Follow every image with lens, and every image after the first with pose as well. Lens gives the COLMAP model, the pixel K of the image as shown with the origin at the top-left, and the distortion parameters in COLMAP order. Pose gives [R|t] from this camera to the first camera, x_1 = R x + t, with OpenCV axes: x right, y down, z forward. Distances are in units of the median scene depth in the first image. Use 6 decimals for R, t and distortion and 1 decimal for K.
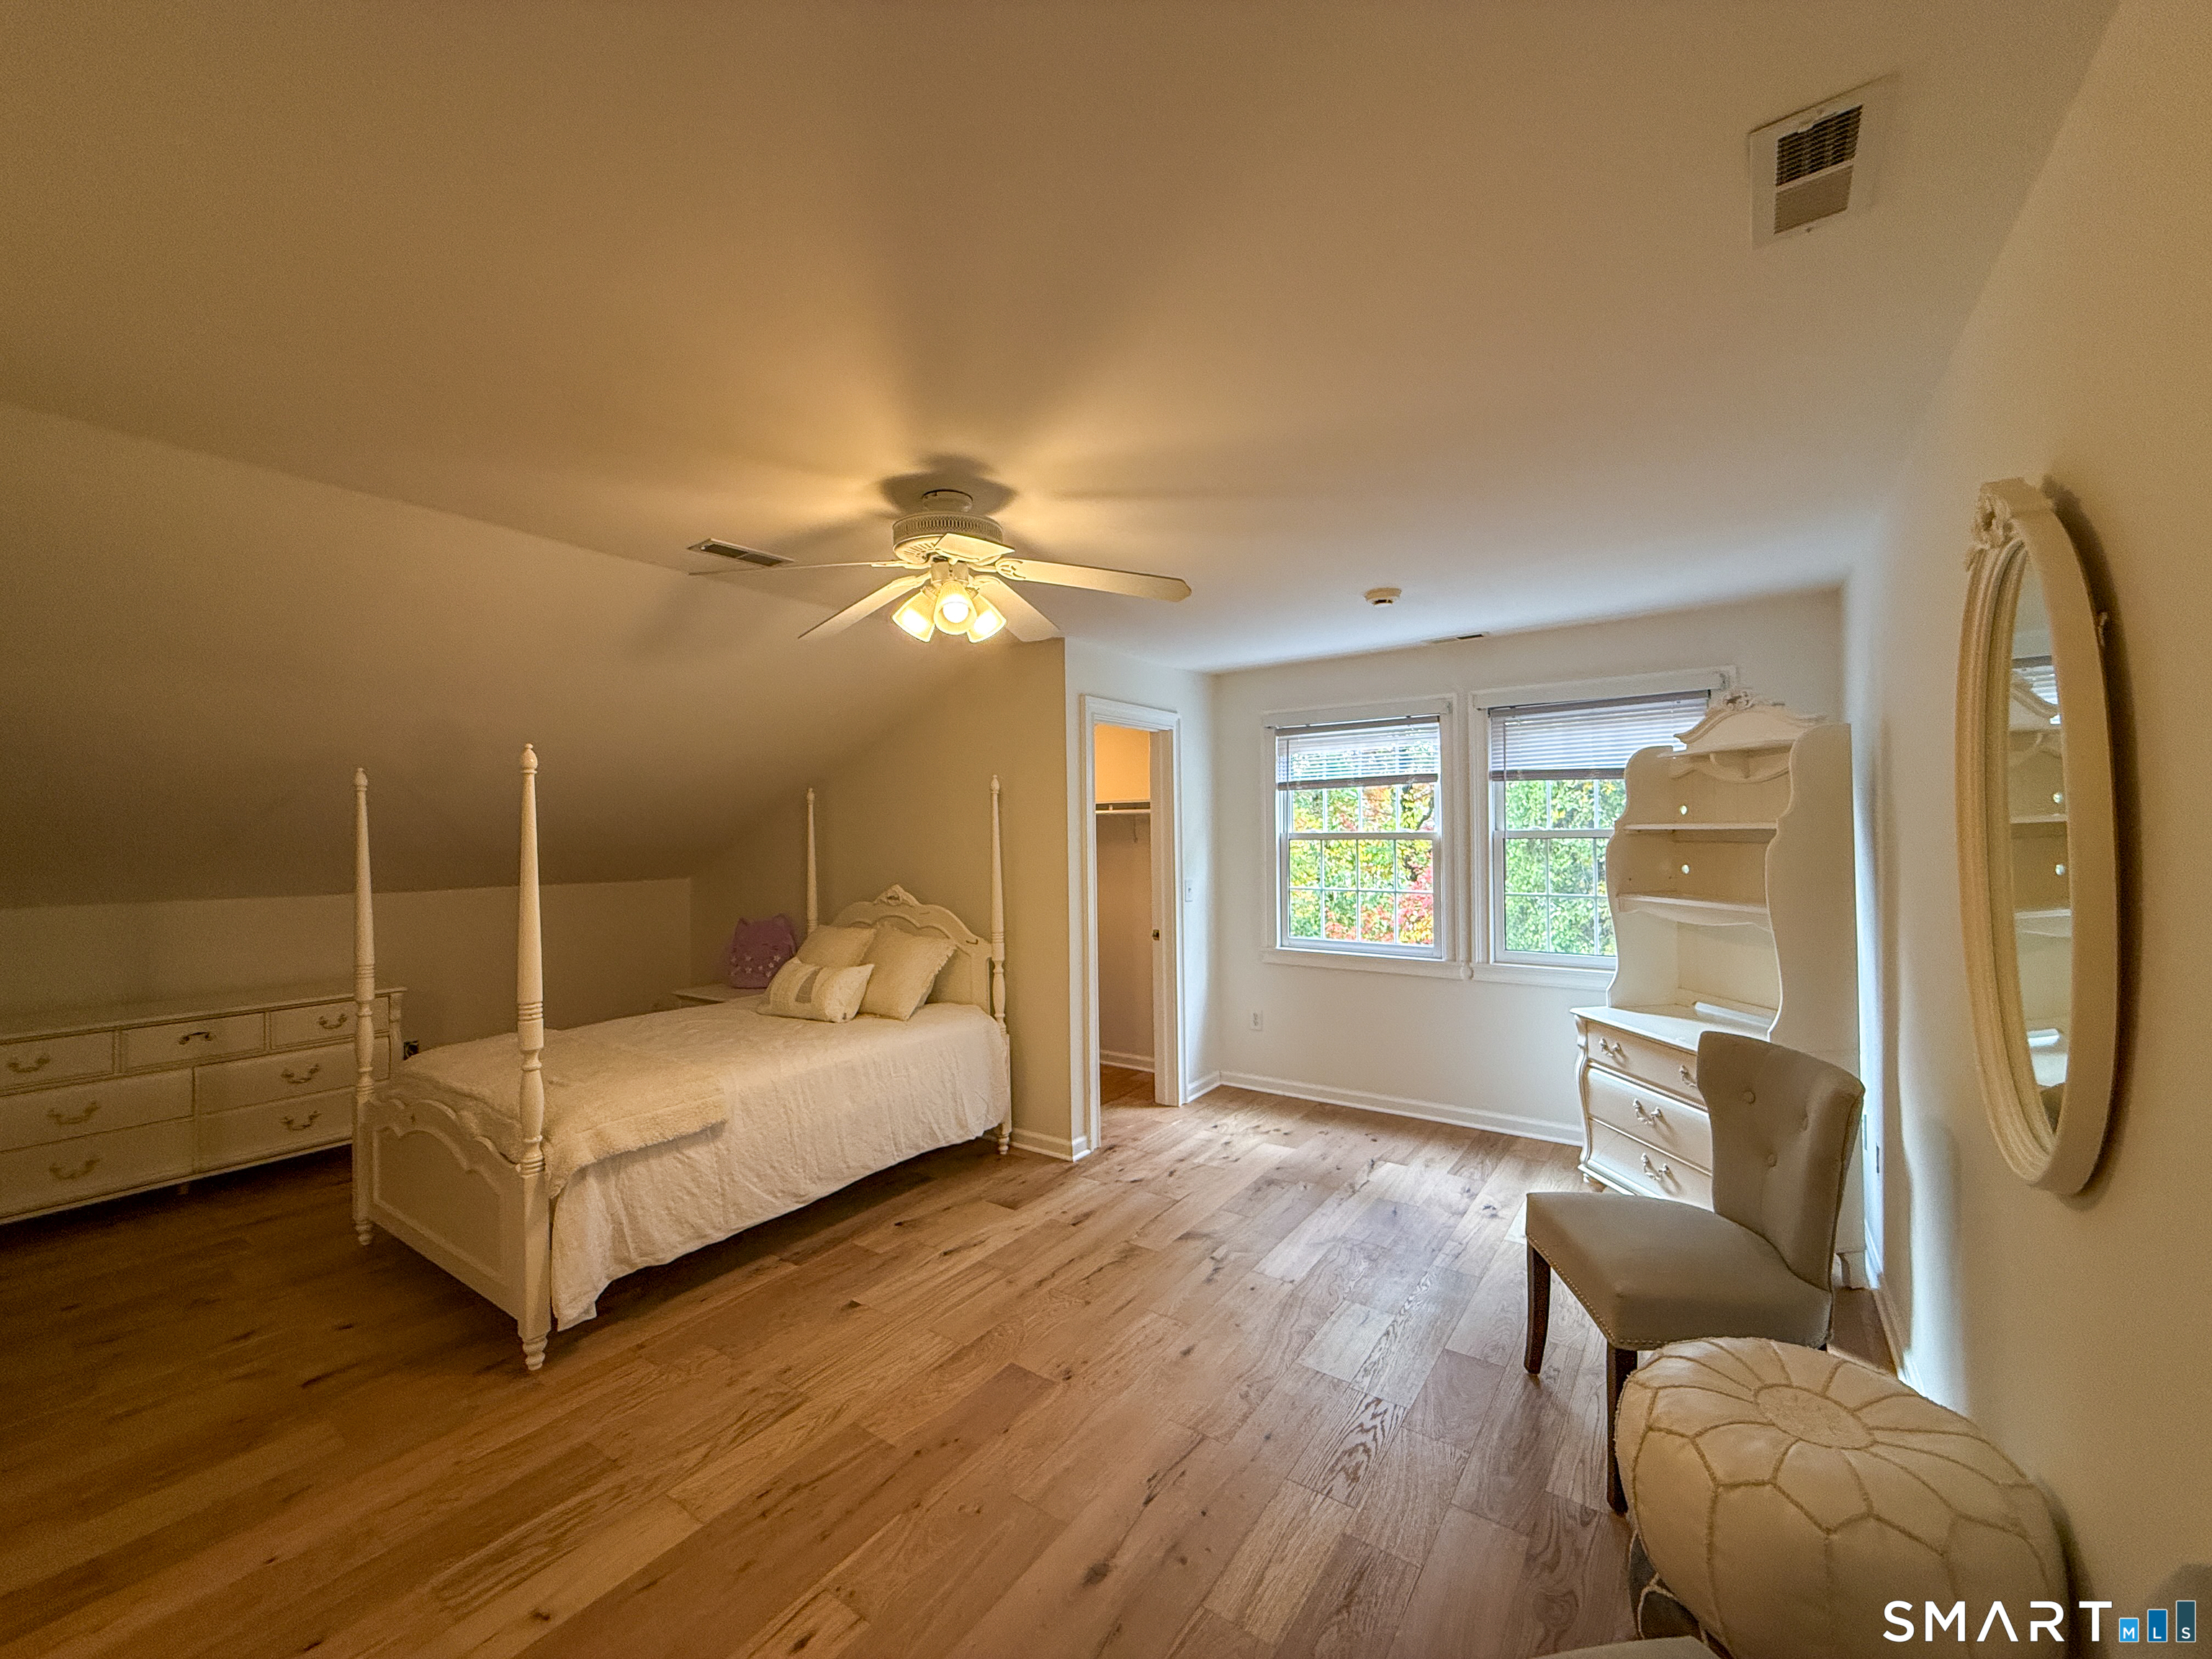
lens RADIAL K [[906.5, 0, 1101.6], [0, 906.5, 830.6], [0, 0, 1]] dist [0.001542, -0.001173]
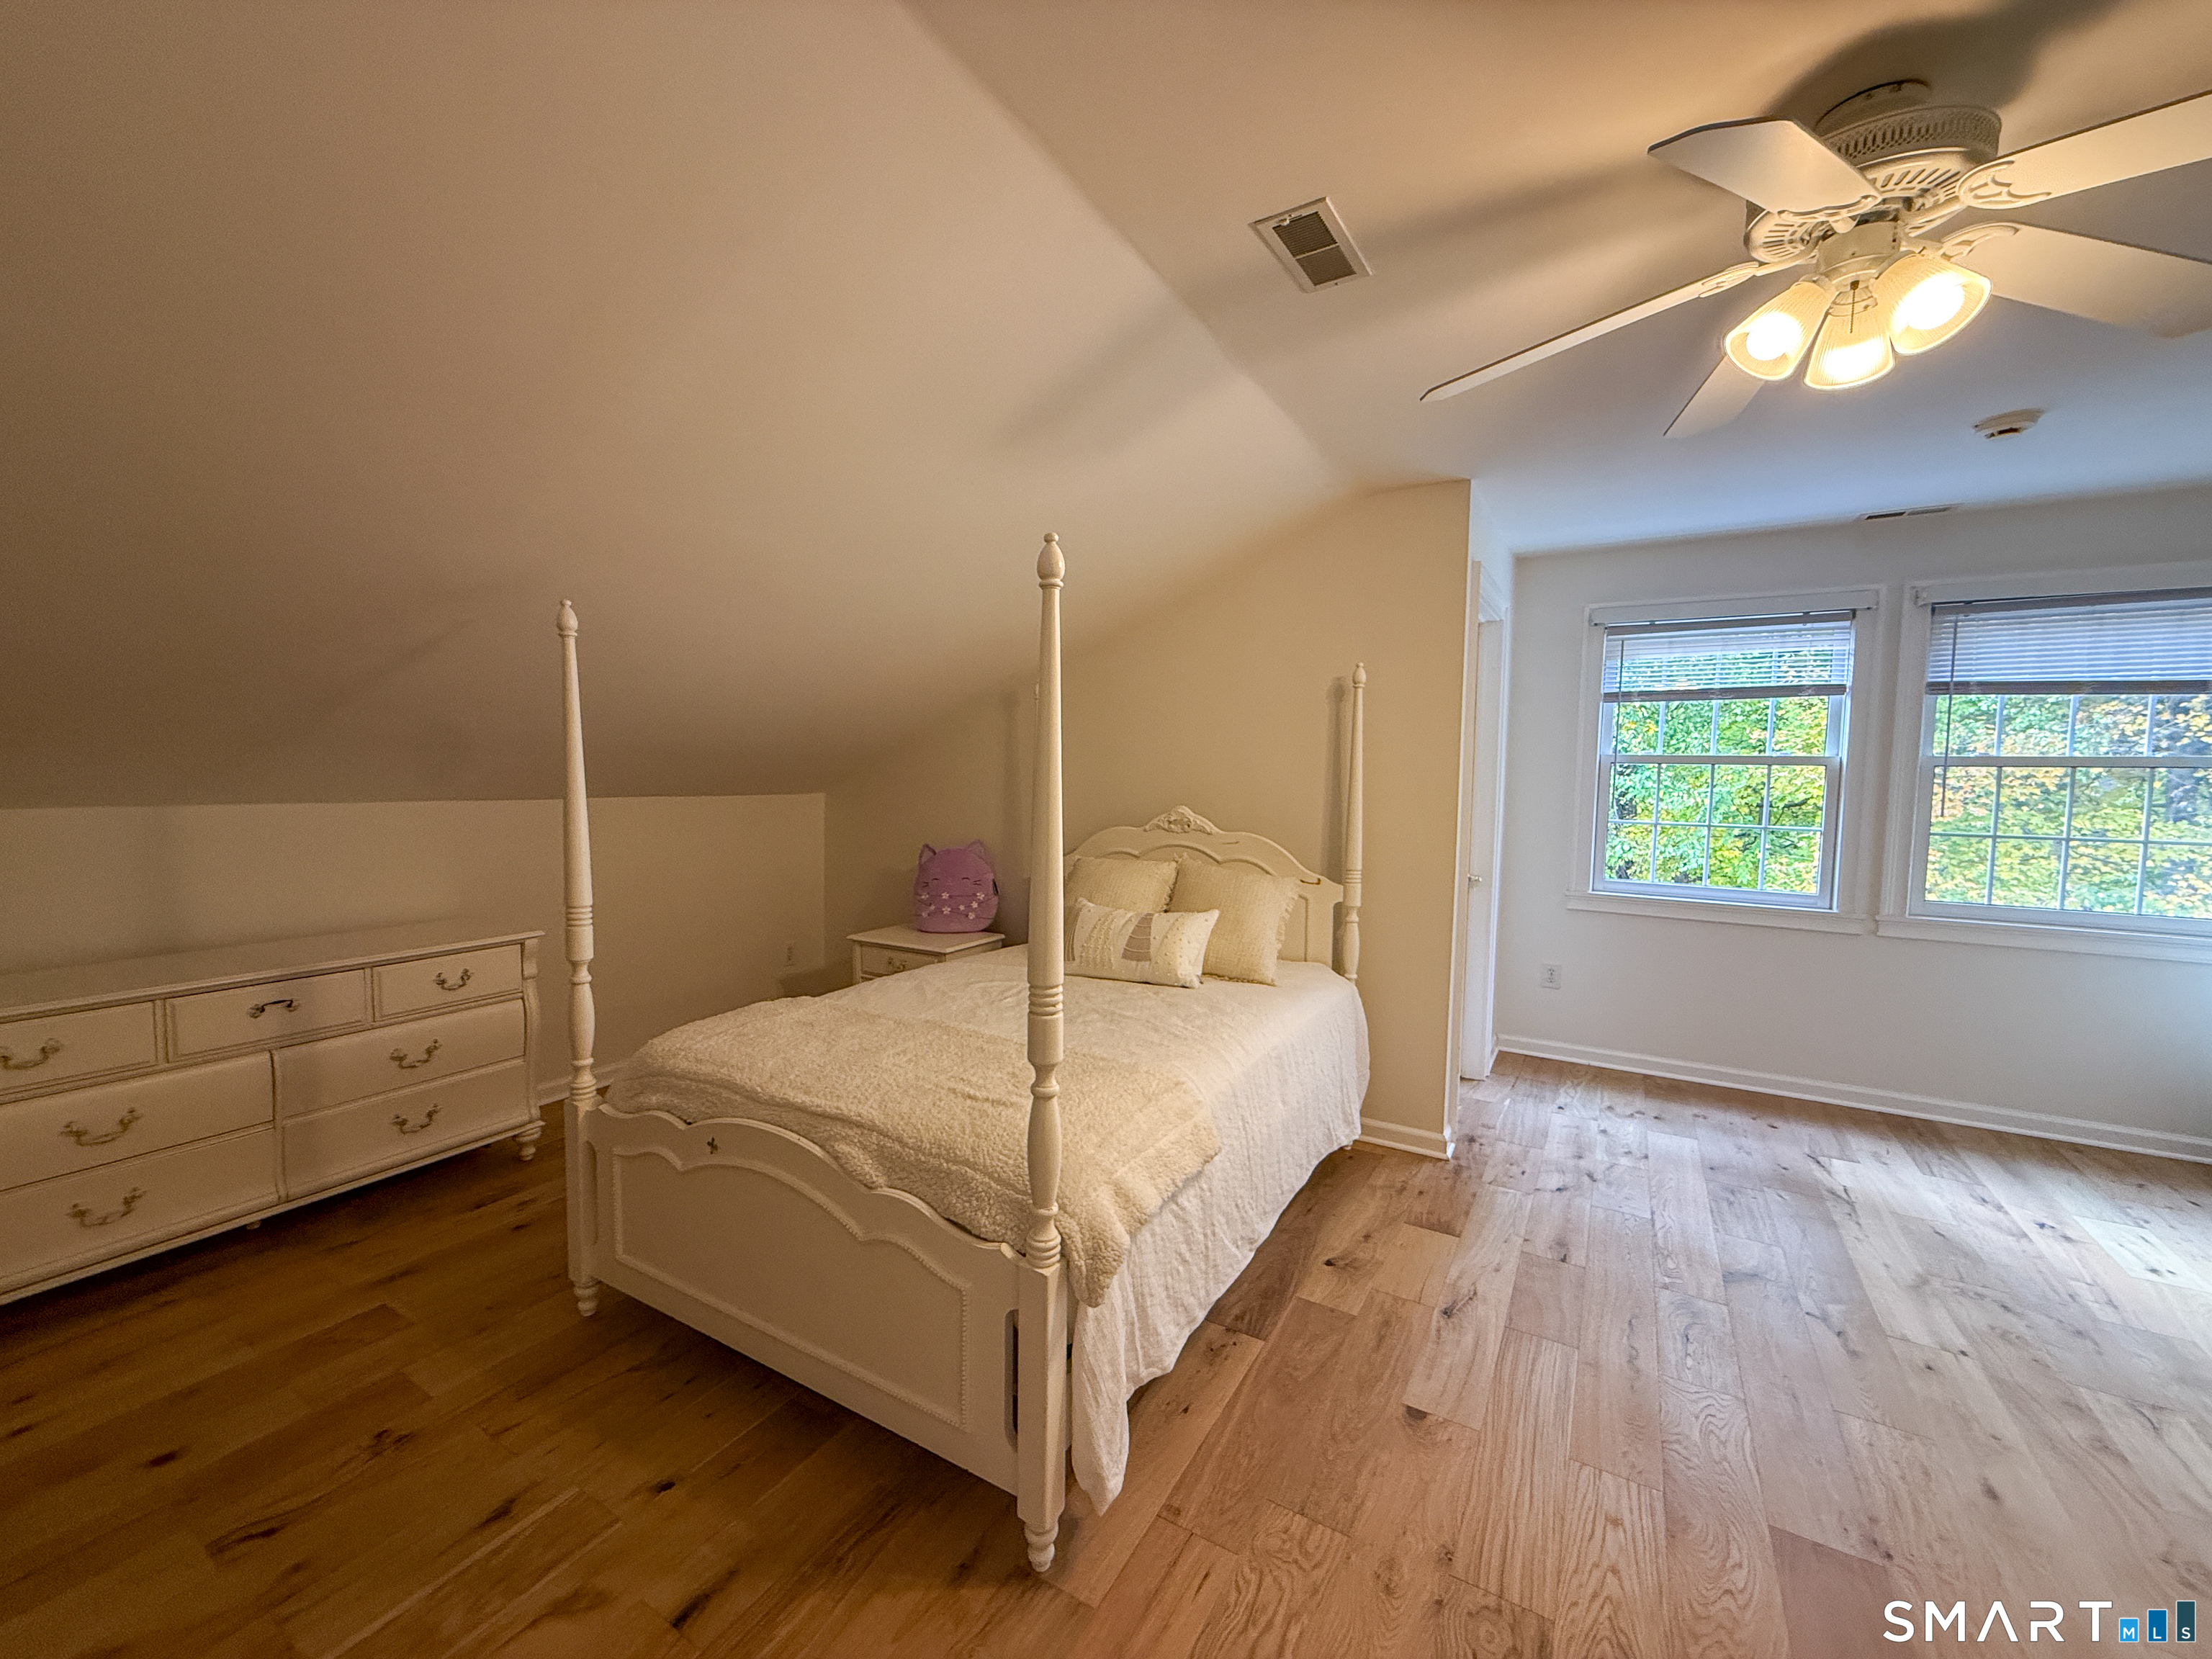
lens RADIAL K [[906.5, 0, 1108.5], [0, 906.5, 830.8], [0, 0, 1]] dist [0.001542, -0.001173]
pose [[0.996063, 0.020097, 0.086336, -0.413546], [-0.026404, 0.997016, 0.072546, 0.030642], [-0.084621, -0.074540, 0.993621, 0.270594]]
